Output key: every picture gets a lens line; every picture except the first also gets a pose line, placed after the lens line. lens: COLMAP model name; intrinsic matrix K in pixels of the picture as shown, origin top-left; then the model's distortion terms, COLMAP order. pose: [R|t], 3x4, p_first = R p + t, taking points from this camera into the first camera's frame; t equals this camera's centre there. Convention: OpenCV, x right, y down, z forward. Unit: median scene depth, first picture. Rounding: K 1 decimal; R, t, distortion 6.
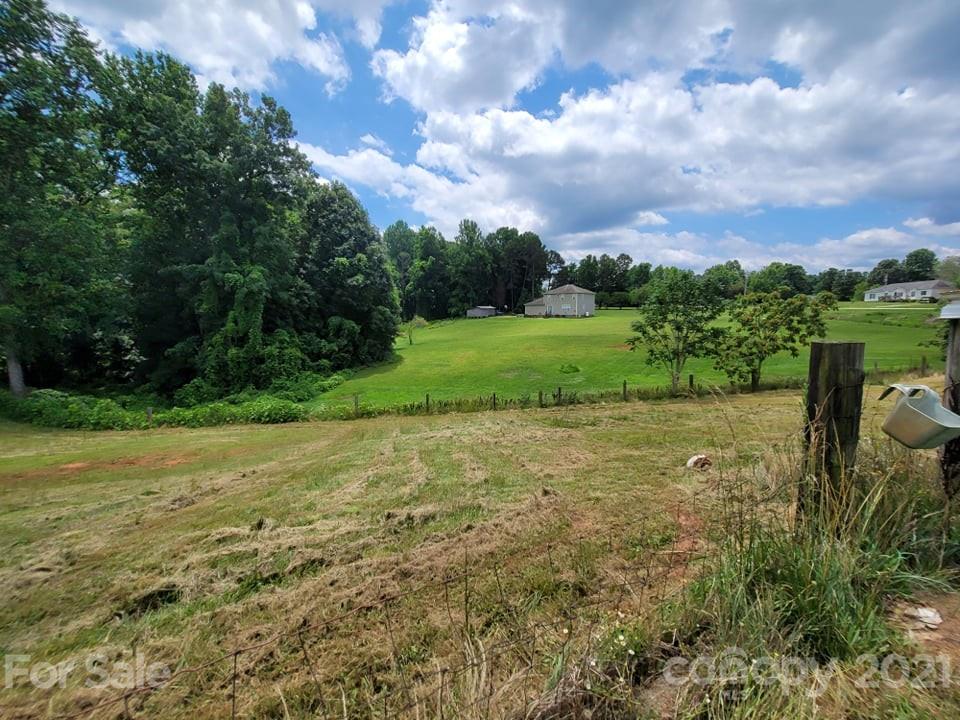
lens RADIAL K [[392.9, 0, 480.0], [0, 392.9, 360.0], [0, 0, 1]] dist [-0.003229, -0.000187]
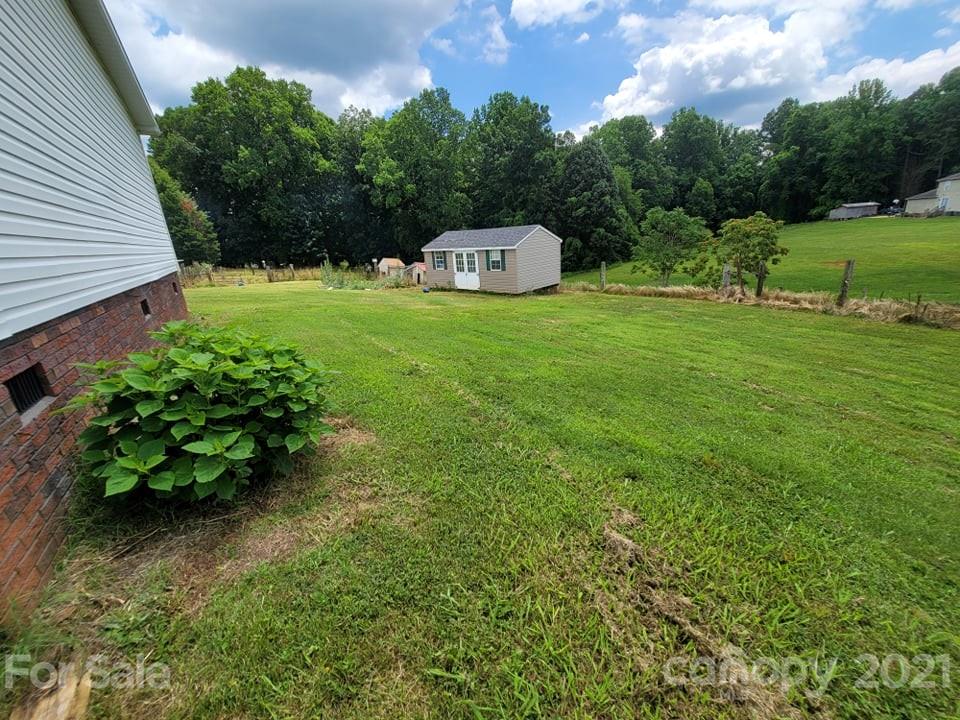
lens RADIAL K [[392.9, 0, 480.0], [0, 392.9, 360.0], [0, 0, 1]] dist [-0.003229, -0.000187]
pose [[0.545776, 0.227013, -0.806594, 0.847407], [-0.033414, 0.967732, 0.249756, -0.017588], [0.837264, -0.109360, 0.535751, -0.195740]]
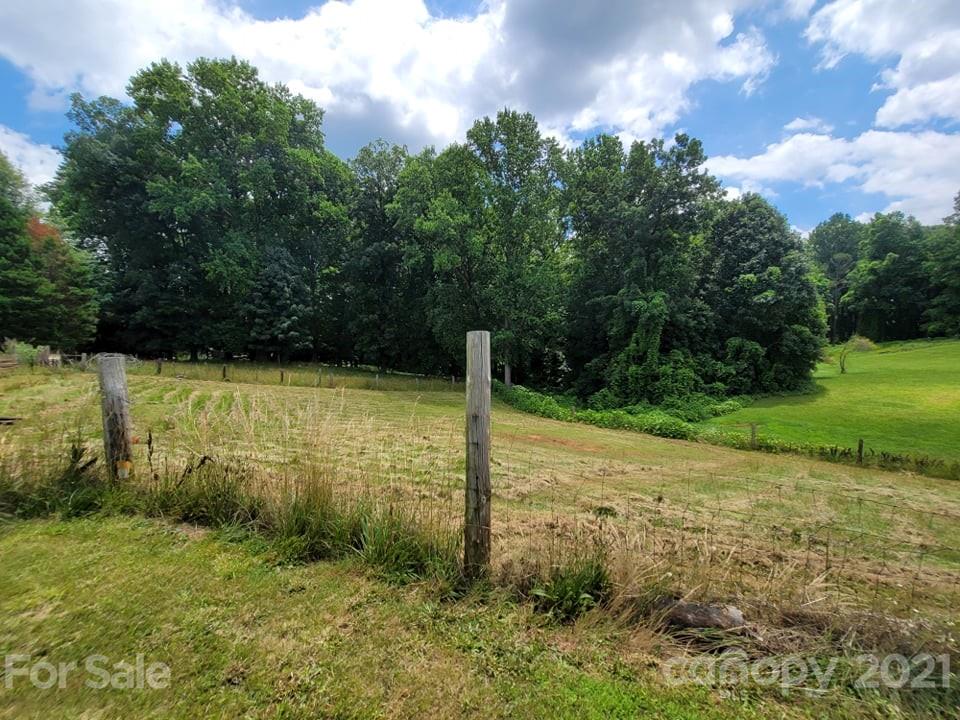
lens RADIAL K [[392.9, 0, 480.0], [0, 392.9, 360.0], [0, 0, 1]] dist [-0.003229, -0.000187]
pose [[0.599909, 0.045069, -0.798798, 0.015079], [-0.084476, 0.996399, -0.007225, 0.000317], [0.795596, 0.071814, 0.601556, -0.040826]]
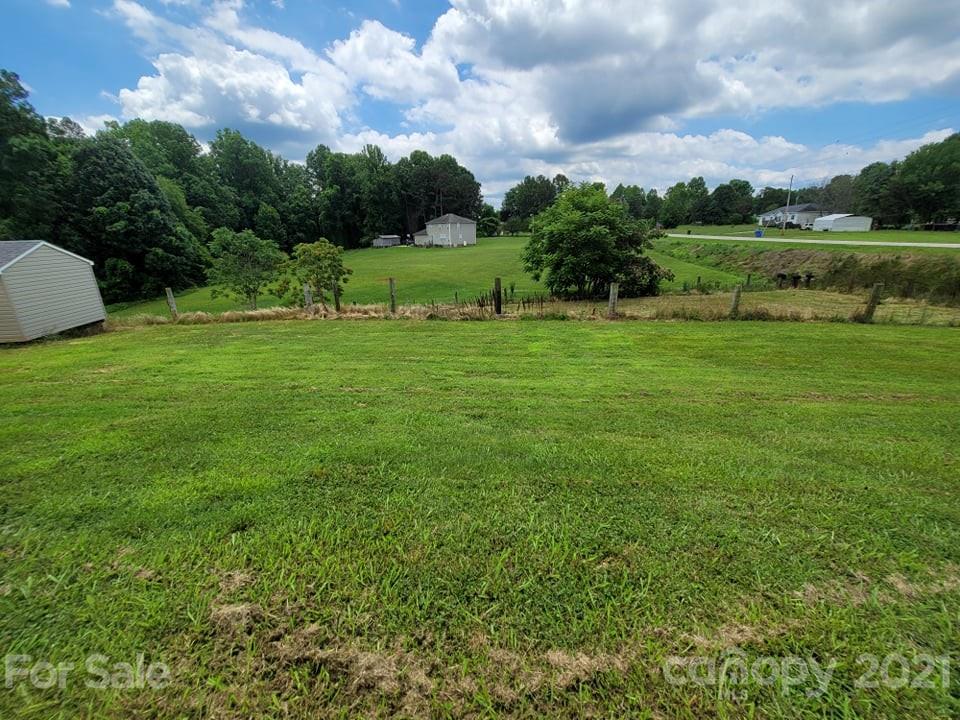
lens RADIAL K [[392.9, 0, 480.0], [0, 392.9, 360.0], [0, 0, 1]] dist [-0.003229, -0.000187]
pose [[0.999025, -0.003256, -0.044018, 0.850941], [0.011478, 0.982130, 0.187852, -0.018003], [0.042620, -0.188174, 0.981210, -0.191697]]
